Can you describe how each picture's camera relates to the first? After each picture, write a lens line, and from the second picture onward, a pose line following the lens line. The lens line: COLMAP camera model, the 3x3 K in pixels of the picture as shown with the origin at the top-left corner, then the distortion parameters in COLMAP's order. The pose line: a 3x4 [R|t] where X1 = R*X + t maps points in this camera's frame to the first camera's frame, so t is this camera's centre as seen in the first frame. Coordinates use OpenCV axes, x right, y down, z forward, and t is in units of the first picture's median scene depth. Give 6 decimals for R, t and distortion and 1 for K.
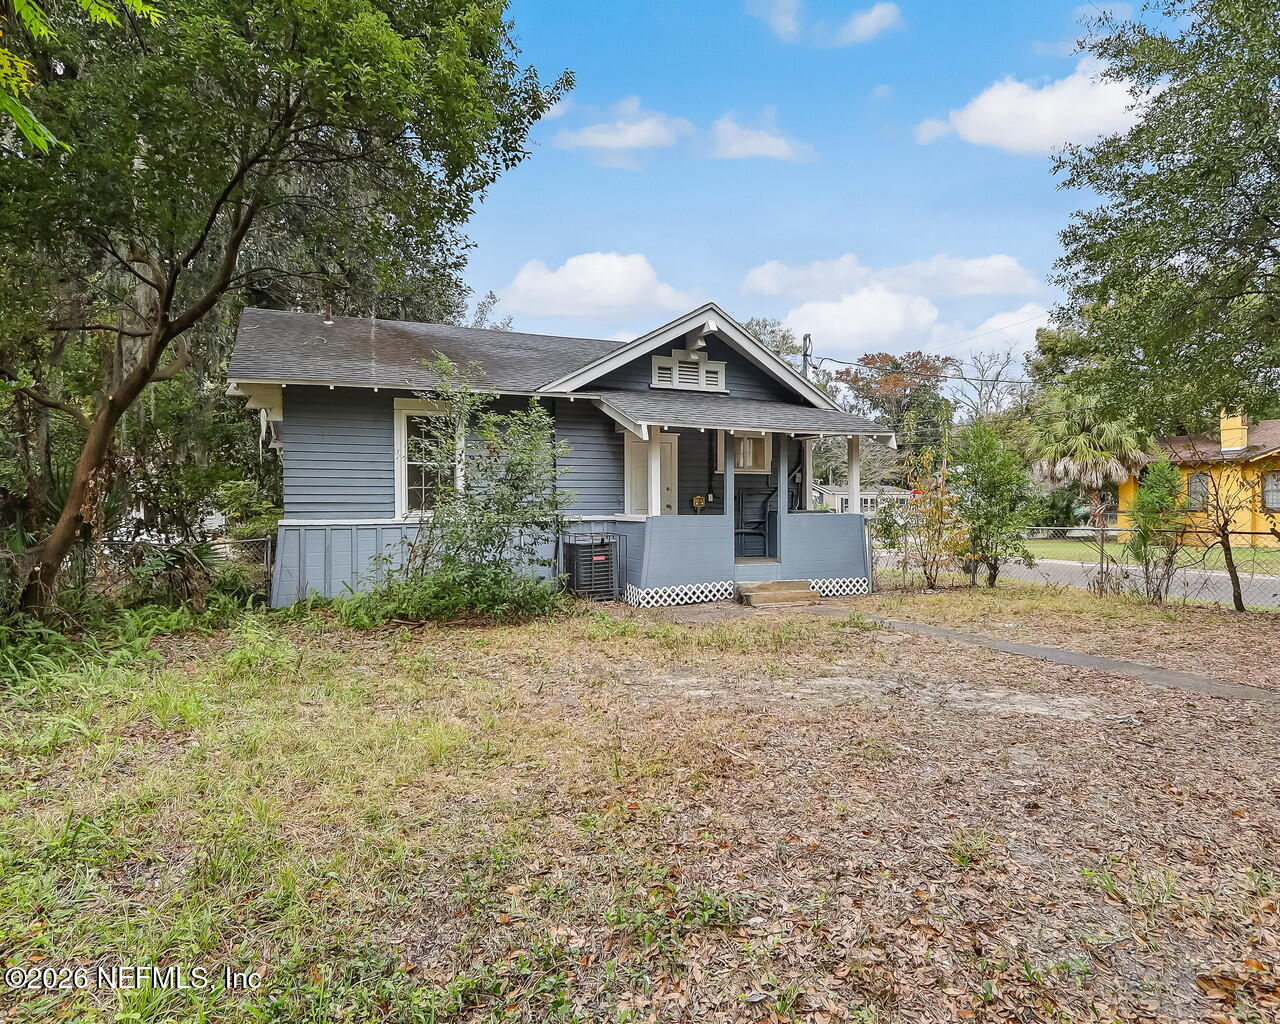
lens RADIAL K [[715.7, 0, 630.0], [0, 715.7, 511.2], [0, 0, 1]] dist [0.003281, 0.001368]
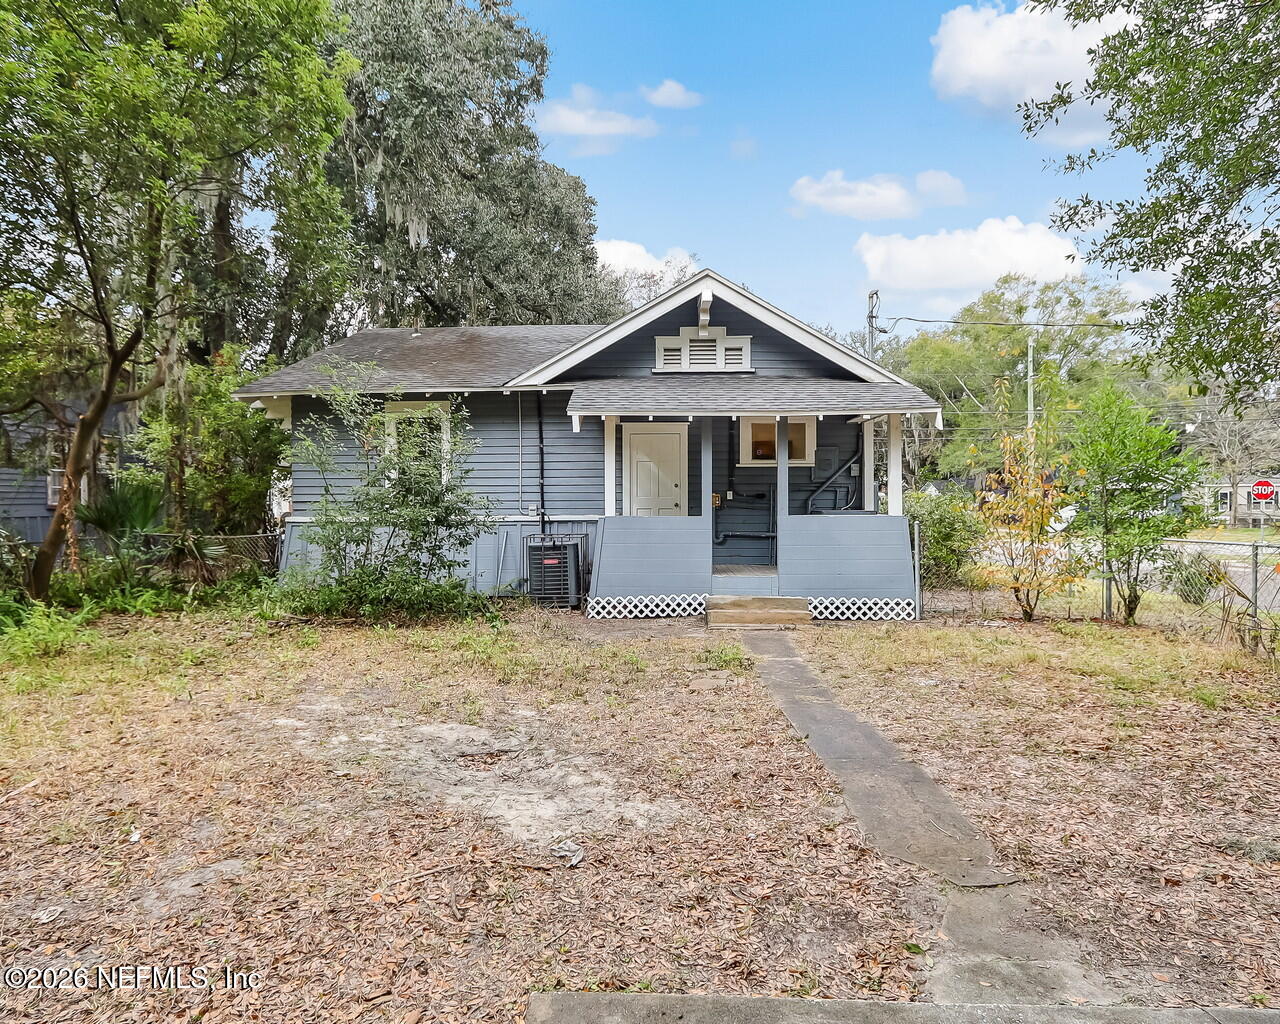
lens RADIAL K [[715.7, 0, 640.9], [0, 715.7, 509.9], [0, 0, 1]] dist [0.003281, 0.001368]
pose [[0.902171, 0.005947, -0.431337, 0.413572], [-0.003546, 0.999973, 0.006369, -0.006917], [0.431364, -0.004216, 0.902168, 0.191029]]
